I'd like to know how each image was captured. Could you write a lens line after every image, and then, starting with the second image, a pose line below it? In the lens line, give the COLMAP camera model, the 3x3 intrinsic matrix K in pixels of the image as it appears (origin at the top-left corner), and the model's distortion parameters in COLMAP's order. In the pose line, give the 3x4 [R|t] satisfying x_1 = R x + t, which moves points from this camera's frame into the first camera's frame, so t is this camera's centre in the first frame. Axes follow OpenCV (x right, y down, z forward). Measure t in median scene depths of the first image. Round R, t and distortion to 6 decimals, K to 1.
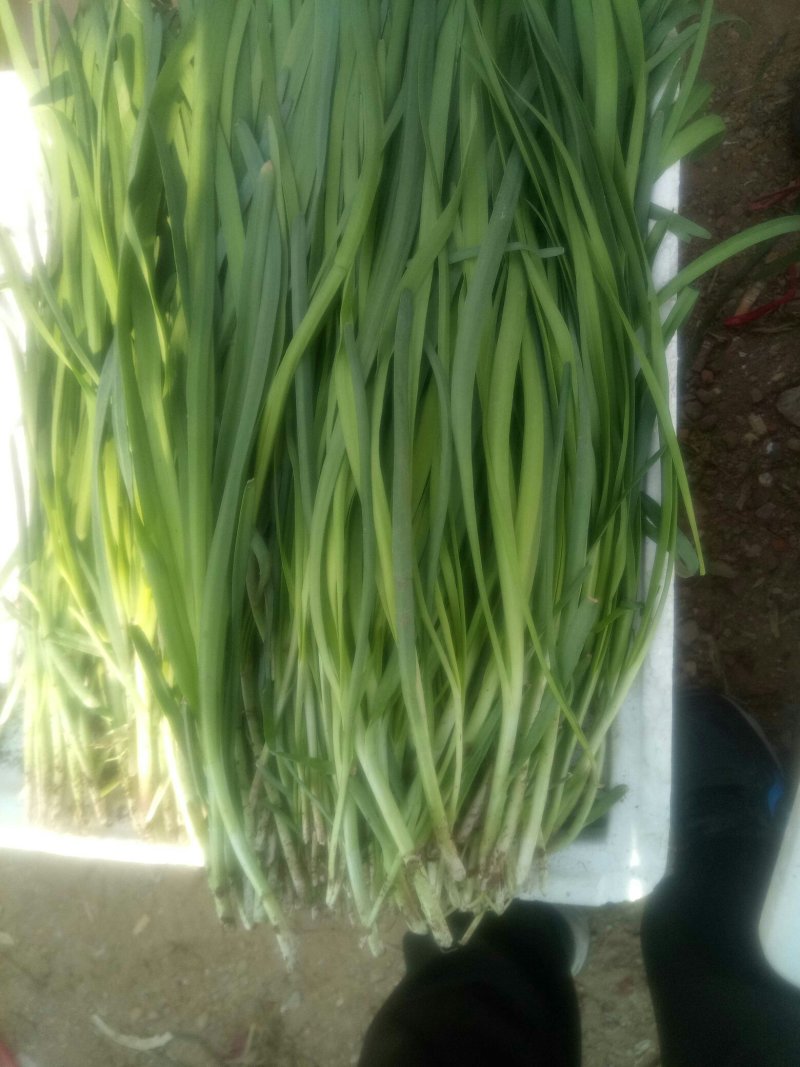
lens RADIAL K [[762.6, 0, 394.3], [0, 762.6, 492.2], [0, 0, 1]] dist [0.022612, -0.022040]
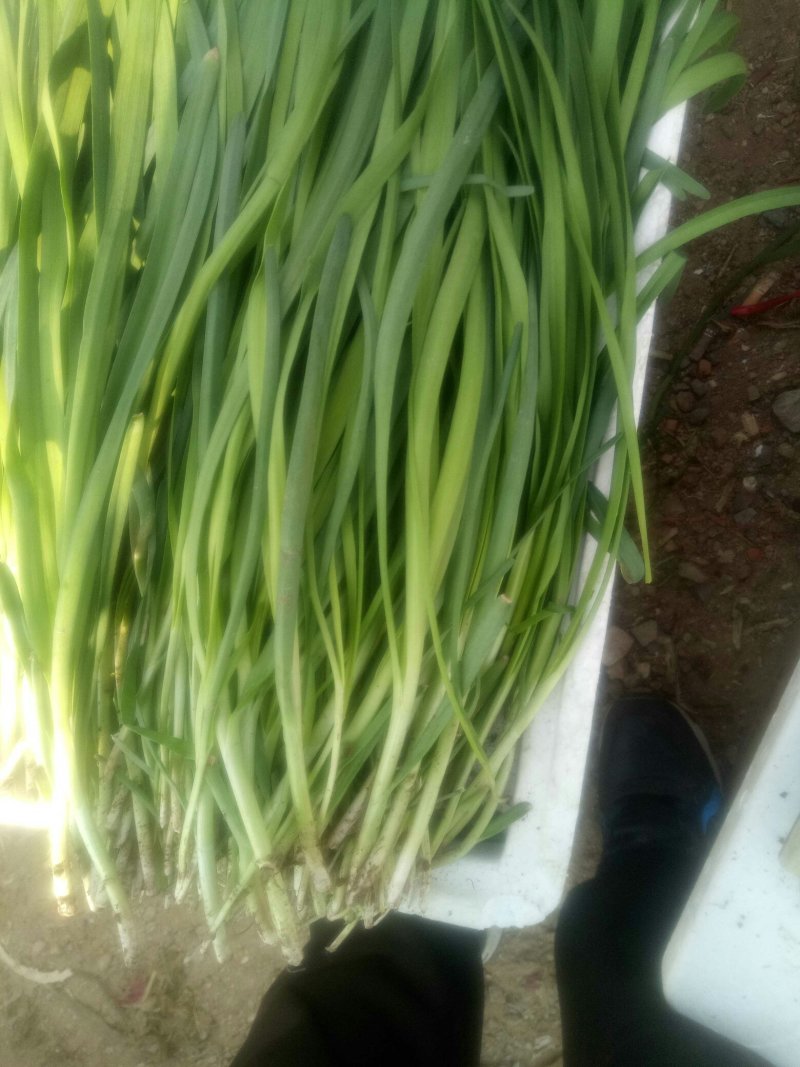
lens RADIAL K [[762.6, 0, 394.3], [0, 762.6, 492.2], [0, 0, 1]] dist [0.022612, -0.022040]
pose [[0.992885, 0.118890, 0.006735, 0.093341], [-0.119080, 0.991435, 0.053628, -0.008860], [-0.000301, -0.054048, 0.998538, 0.119439]]
